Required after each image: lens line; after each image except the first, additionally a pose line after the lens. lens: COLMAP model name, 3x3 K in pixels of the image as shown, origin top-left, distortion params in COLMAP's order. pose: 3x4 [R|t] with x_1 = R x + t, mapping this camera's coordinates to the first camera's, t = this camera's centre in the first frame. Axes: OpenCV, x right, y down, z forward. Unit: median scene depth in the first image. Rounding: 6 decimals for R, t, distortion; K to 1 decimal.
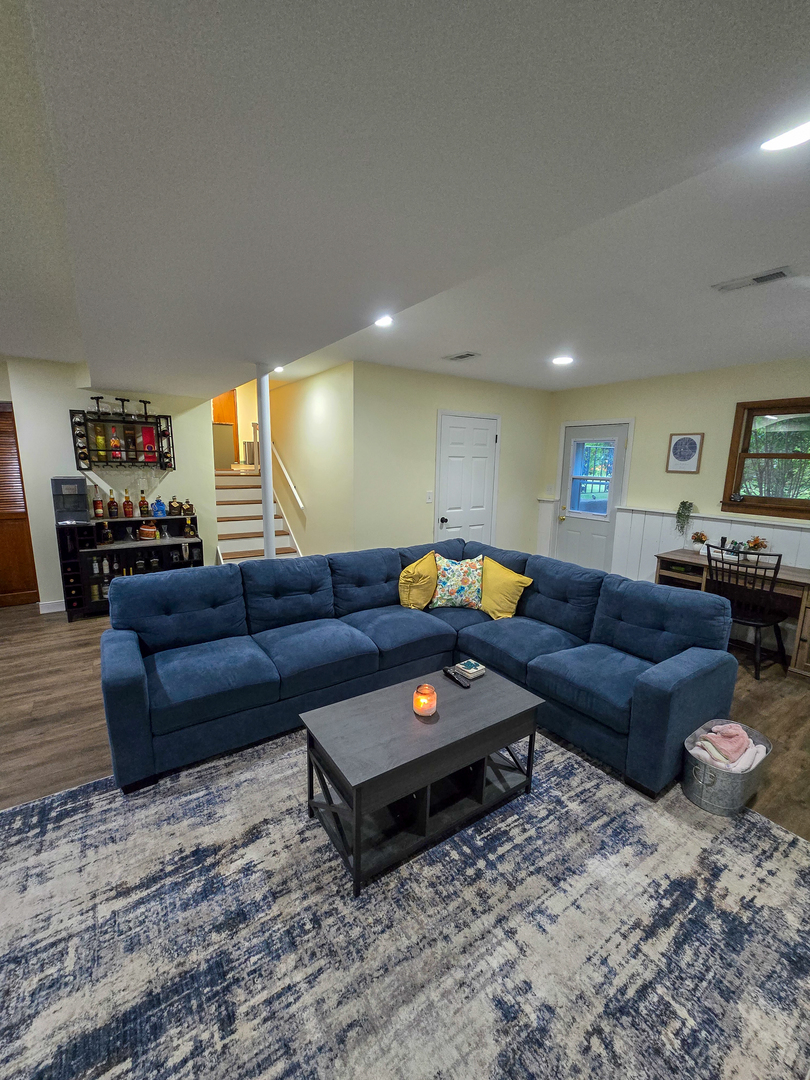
lens RADIAL K [[441.2, 0, 410.8], [0, 441.2, 540.7], [0, 0, 1]] dist [-0.012666, 0.005968]
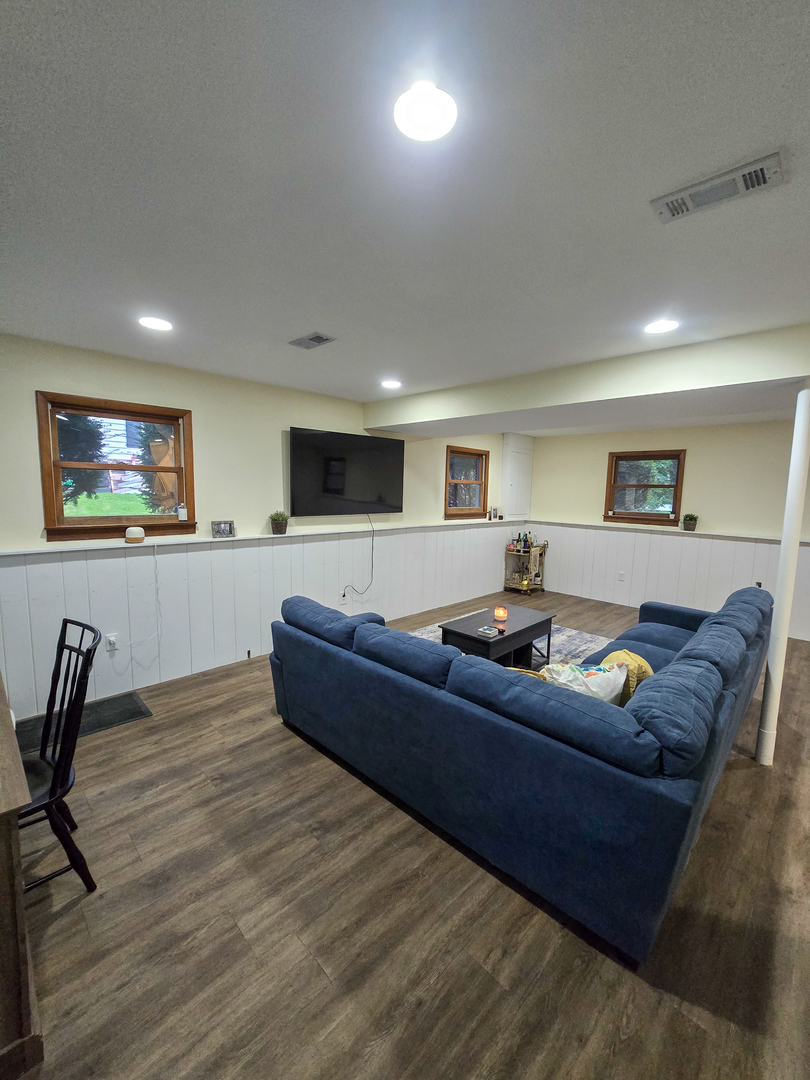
lens RADIAL K [[441.1, 0, 407.2], [0, 441.1, 540.8], [0, 0, 1]] dist [-0.005312, 0.003174]
pose [[-0.982481, -0.017305, -0.185558, 0.481181], [-0.072305, 0.953081, 0.293955, -0.286309], [0.171765, 0.302222, -0.937635, 1.602443]]
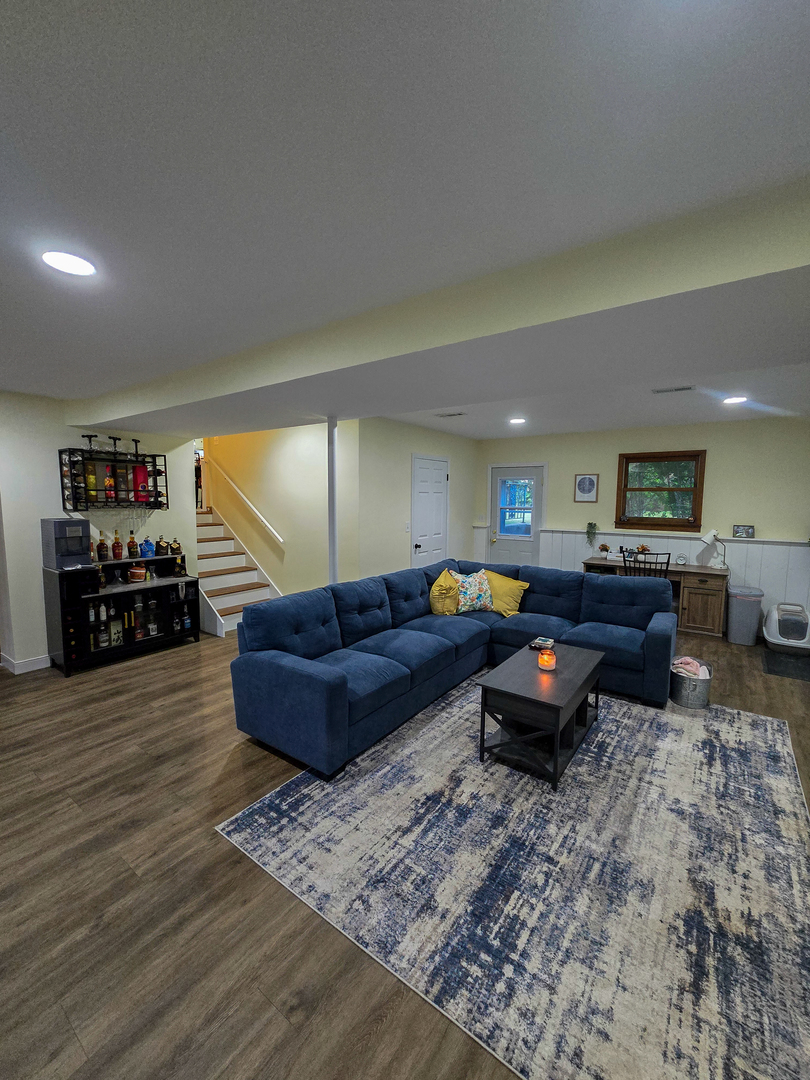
lens RADIAL K [[441.1, 0, 407.2], [0, 441.1, 540.8], [0, 0, 1]] dist [-0.005312, 0.003174]
pose [[0.941107, -0.048012, 0.334683, -0.529455], [0.073182, 0.995327, -0.062997, 0.017153], [-0.330095, 0.083779, 0.940223, -0.148535]]
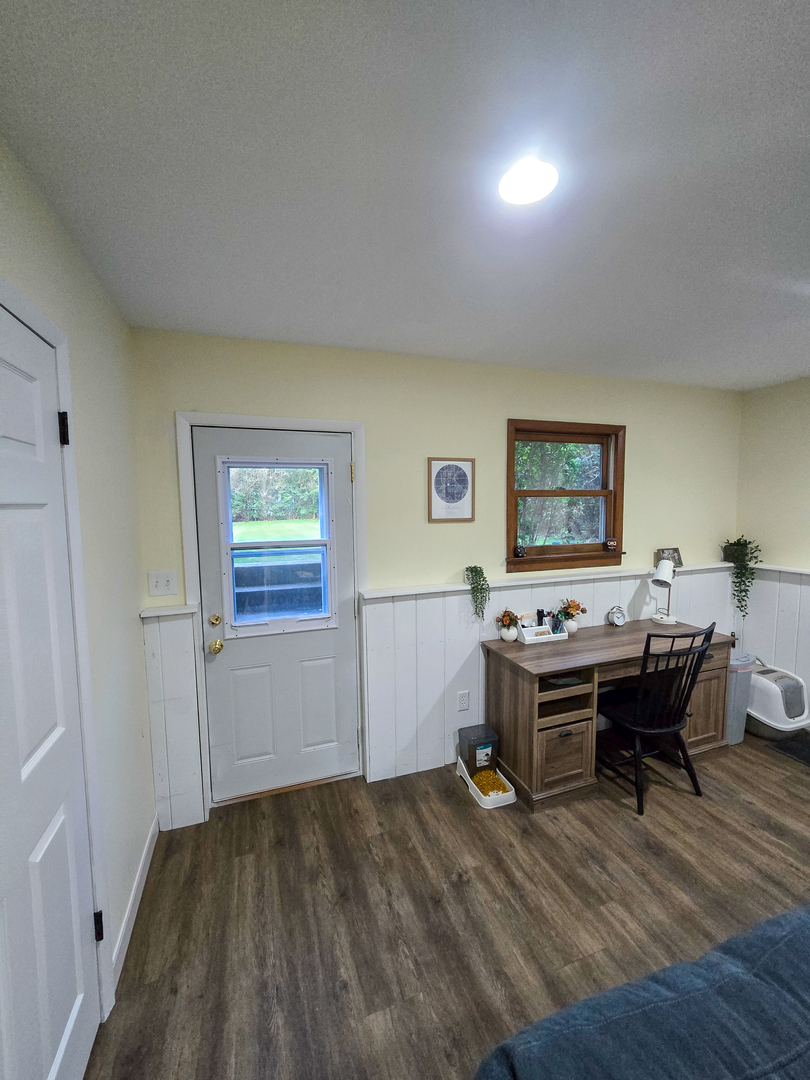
lens RADIAL K [[441.1, 0, 407.2], [0, 441.1, 540.8], [0, 0, 1]] dist [-0.005312, 0.003174]
pose [[0.248551, -0.103580, 0.963065, 0.009025], [0.191293, 0.979933, 0.056024, -0.243112], [-0.949542, 0.170303, 0.263377, 1.254606]]
